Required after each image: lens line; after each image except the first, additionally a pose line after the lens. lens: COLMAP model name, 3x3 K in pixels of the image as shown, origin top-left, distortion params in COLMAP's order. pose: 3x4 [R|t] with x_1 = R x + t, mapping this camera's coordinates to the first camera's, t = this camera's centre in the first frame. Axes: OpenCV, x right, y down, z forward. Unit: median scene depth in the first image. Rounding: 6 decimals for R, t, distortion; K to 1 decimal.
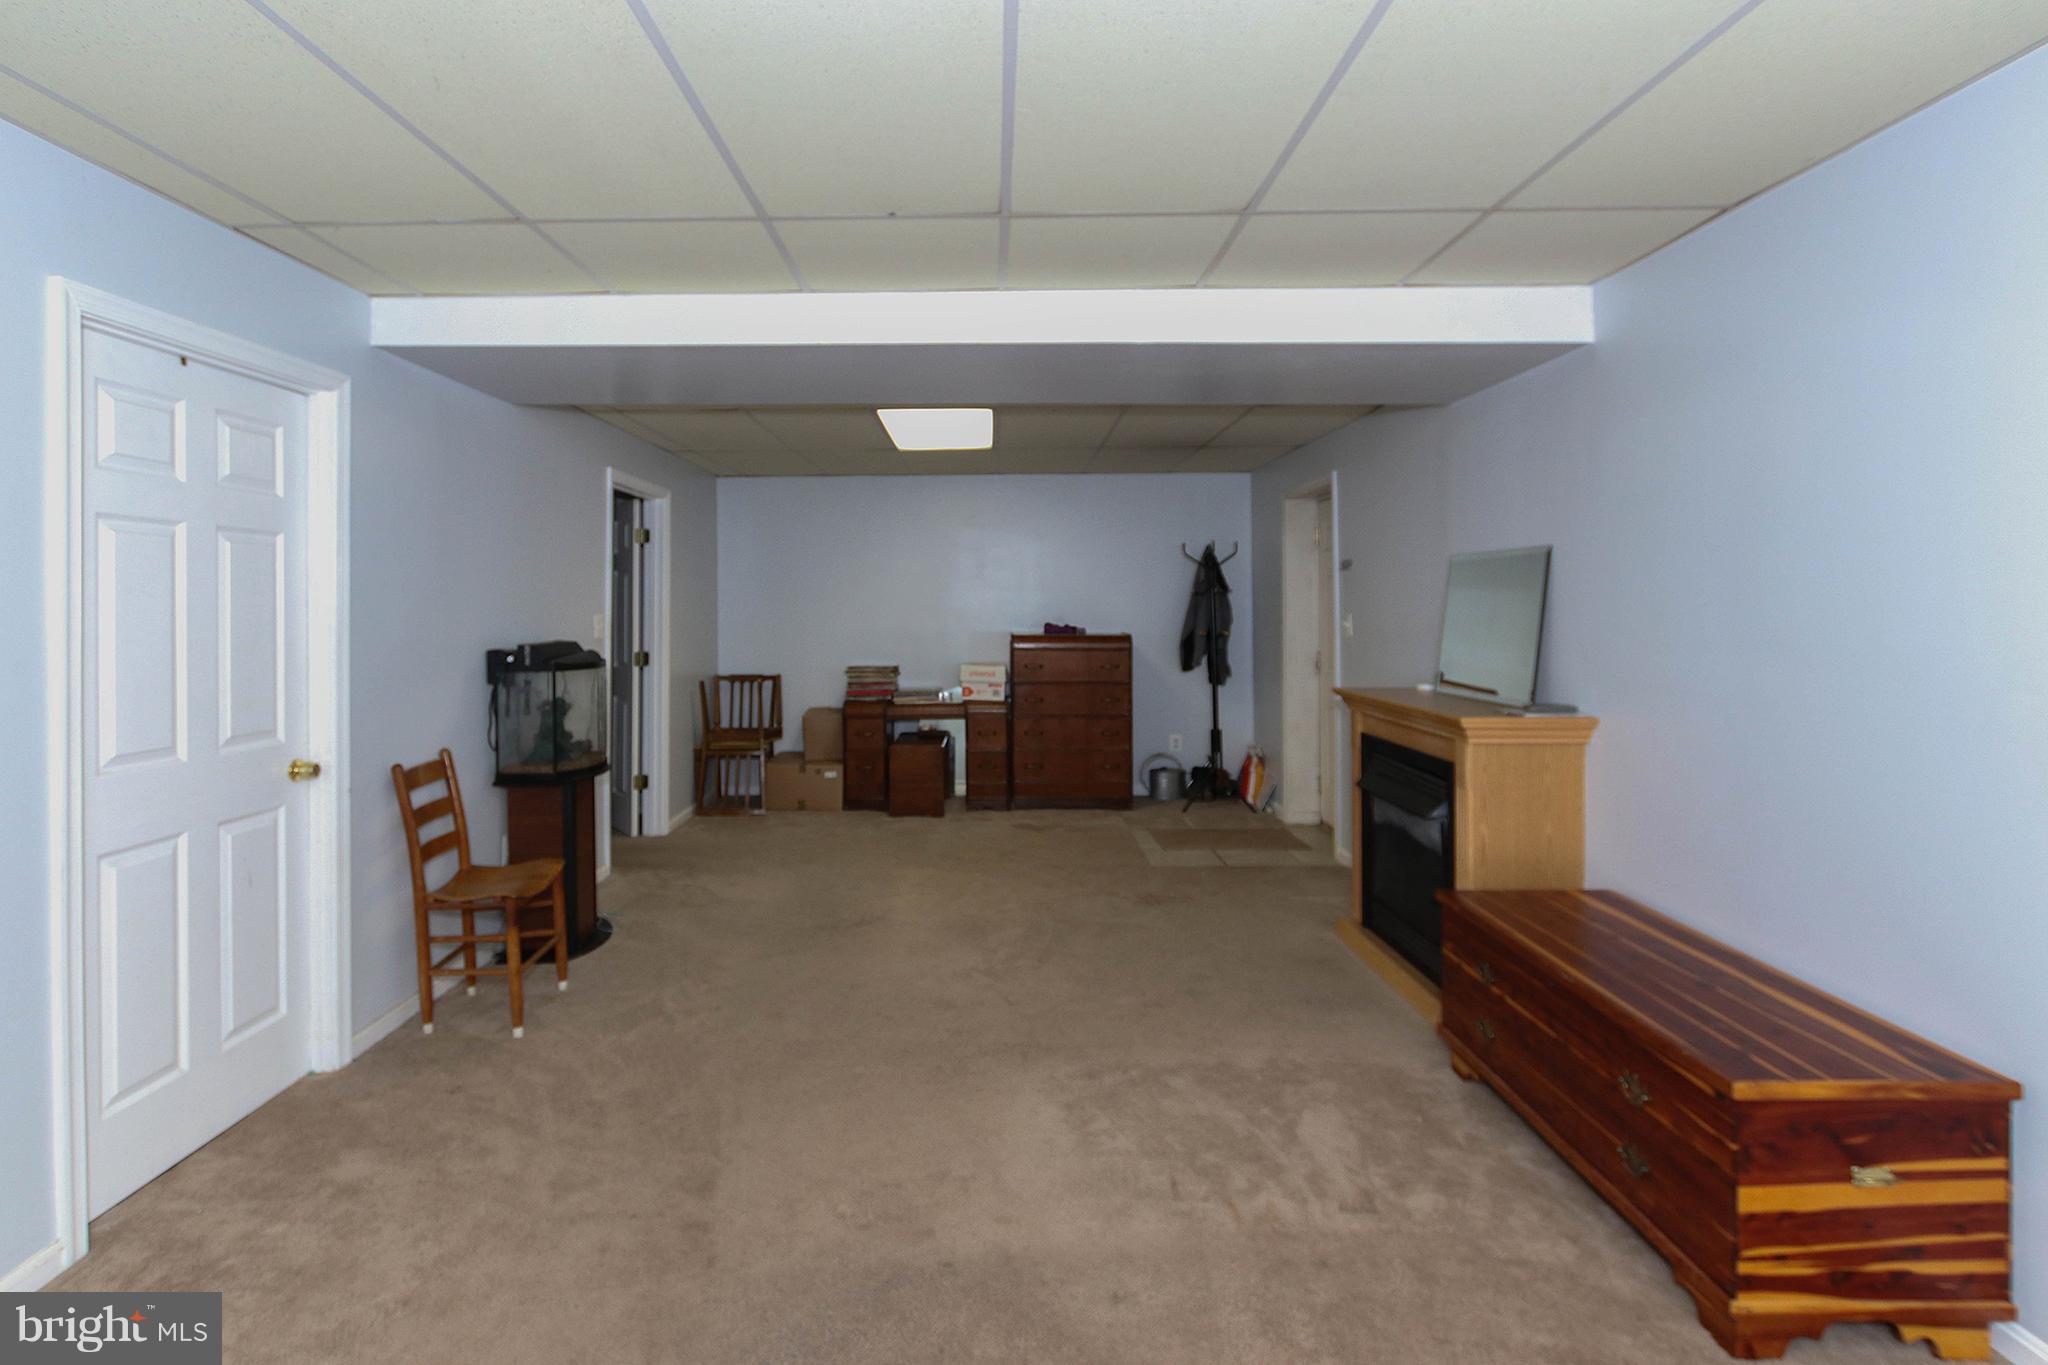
lens RADIAL K [[965.1, 0, 1017.8], [0, 965.1, 698.0], [0, 0, 1]] dist [-0.005457, -0.000199]
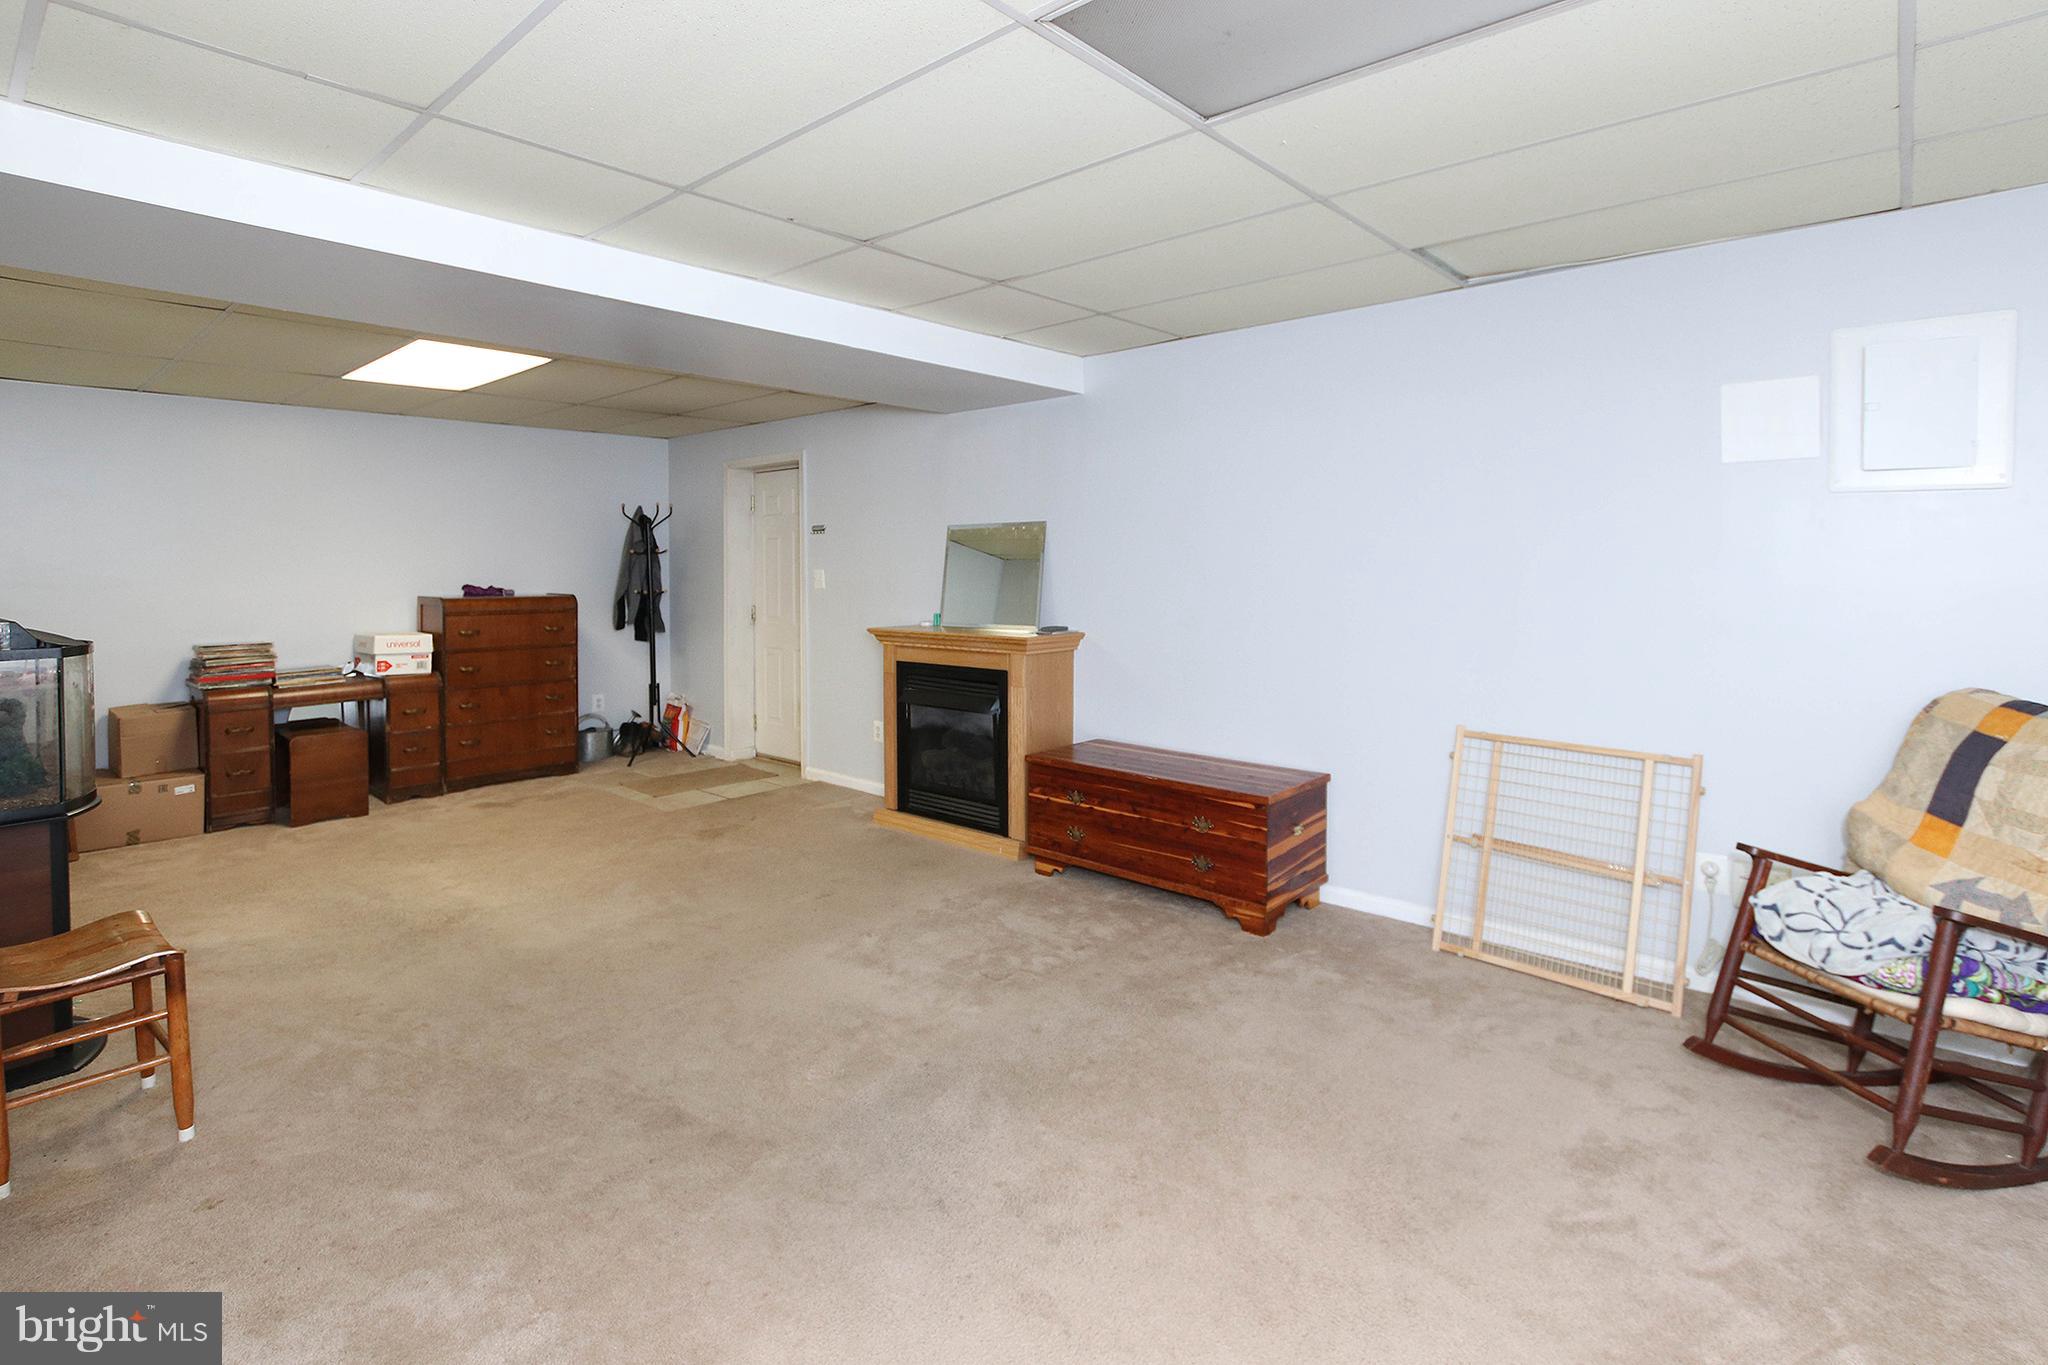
lens RADIAL K [[954.1, 0, 1021.3], [0, 954.1, 701.5], [0, 0, 1]] dist [-0.028292, 0.001130]
pose [[0.666589, -0.106799, 0.737735, -0.383513], [0.074510, 0.994273, 0.076612, 0.003649], [-0.741693, 0.003899, 0.670729, 0.015431]]
